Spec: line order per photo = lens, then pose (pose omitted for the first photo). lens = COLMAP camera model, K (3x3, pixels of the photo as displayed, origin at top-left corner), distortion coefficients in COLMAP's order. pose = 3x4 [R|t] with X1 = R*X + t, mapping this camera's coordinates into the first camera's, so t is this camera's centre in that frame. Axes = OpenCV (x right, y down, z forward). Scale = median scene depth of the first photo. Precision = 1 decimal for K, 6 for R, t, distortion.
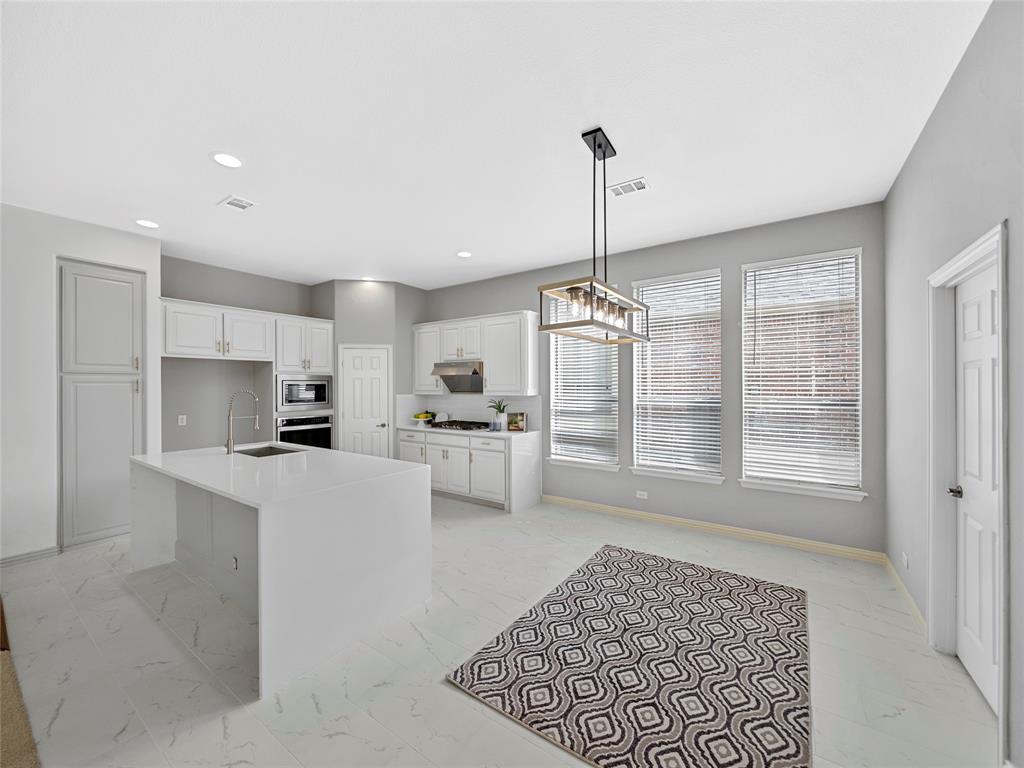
lens RADIAL K [[396.9, 0, 511.2], [0, 396.9, 386.5], [0, 0, 1]] dist [-0.005156, -0.000476]
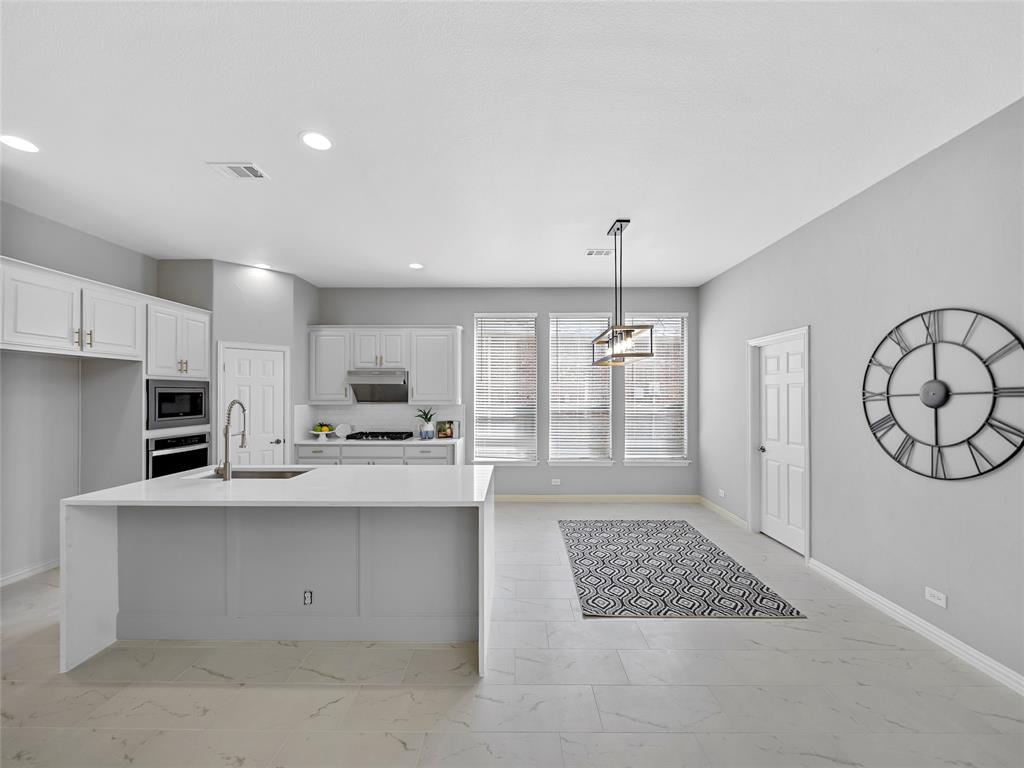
lens RADIAL K [[408.4, 0, 514.1], [0, 408.4, 393.1], [0, 0, 1]] dist [-0.004366, -0.000277]
pose [[0.826670, 0.005655, 0.562659, -0.446697], [-0.001940, 0.999972, -0.007201, -0.000296], [-0.562684, 0.004861, 0.826658, -0.003005]]
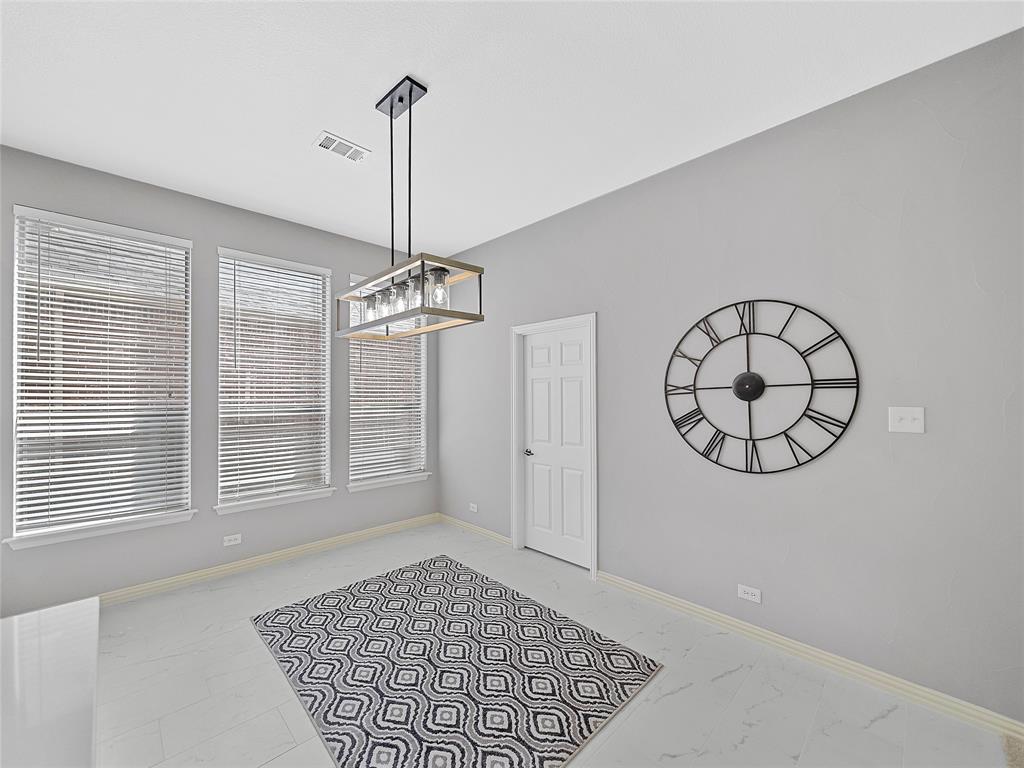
lens RADIAL K [[408.4, 0, 514.1], [0, 408.4, 393.1], [0, 0, 1]] dist [-0.004366, -0.000277]
pose [[0.184790, 0.006123, 0.982759, -0.276933], [0.003602, 0.999970, -0.006908, 0.006372], [-0.982771, 0.004817, 0.184763, 0.298045]]
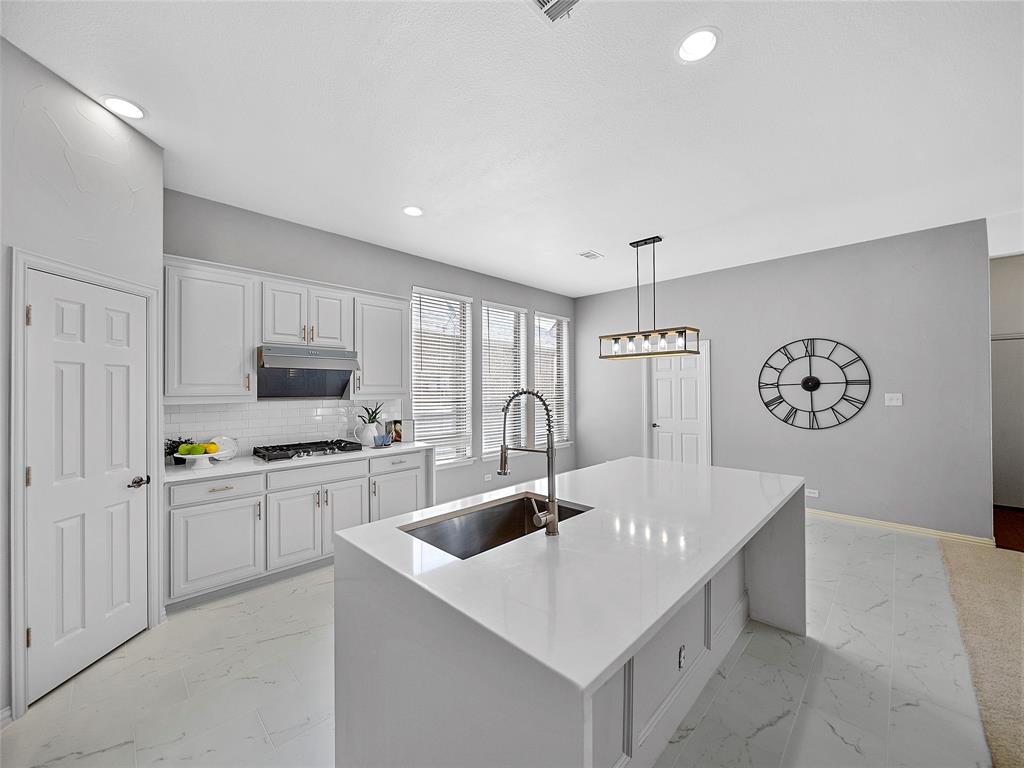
lens RADIAL K [[396.9, 0, 511.2], [0, 396.9, 386.5], [0, 0, 1]] dist [-0.005156, -0.000476]
pose [[0.173906, 0.009740, 0.984714, -0.740569], [0.007181, 0.999912, -0.011158, 0.007531], [-0.984736, 0.009012, 0.173821, 0.620417]]
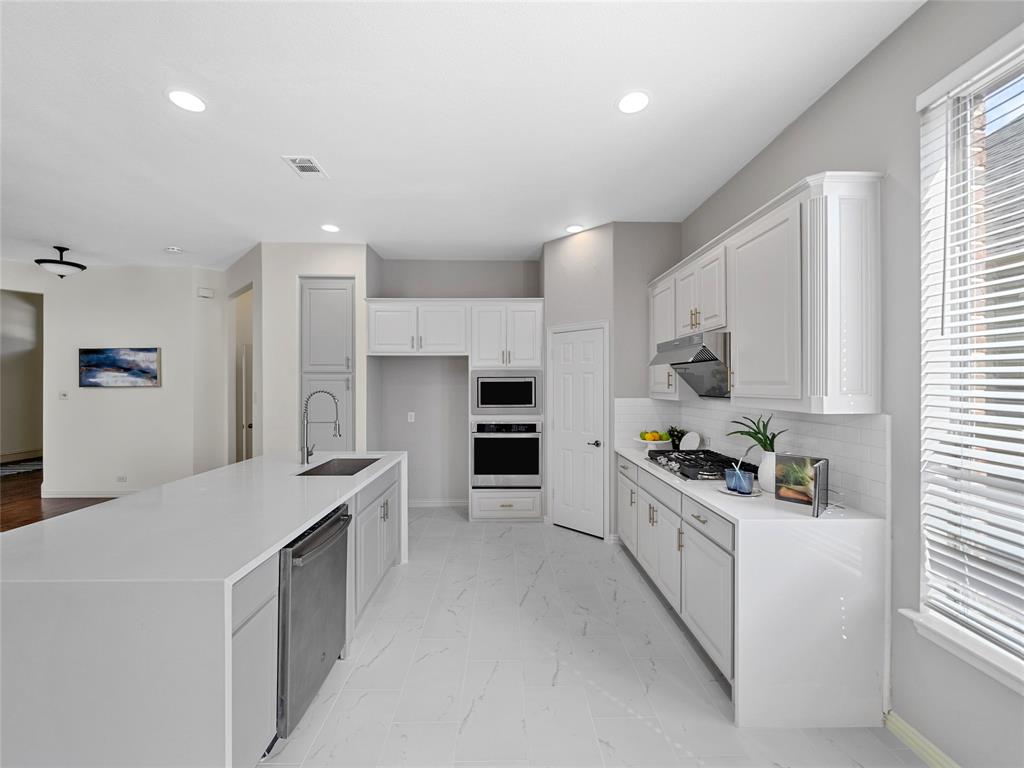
lens RADIAL K [[411.1, 0, 510.7], [0, 411.1, 384.6], [0, 0, 1]] dist [-0.003424, -0.000191]
pose [[0.580797, 0.004704, -0.814035, 0.172212], [-0.002932, 0.999989, 0.003686, -0.003666], [0.814043, 0.000246, 0.580804, 0.543394]]
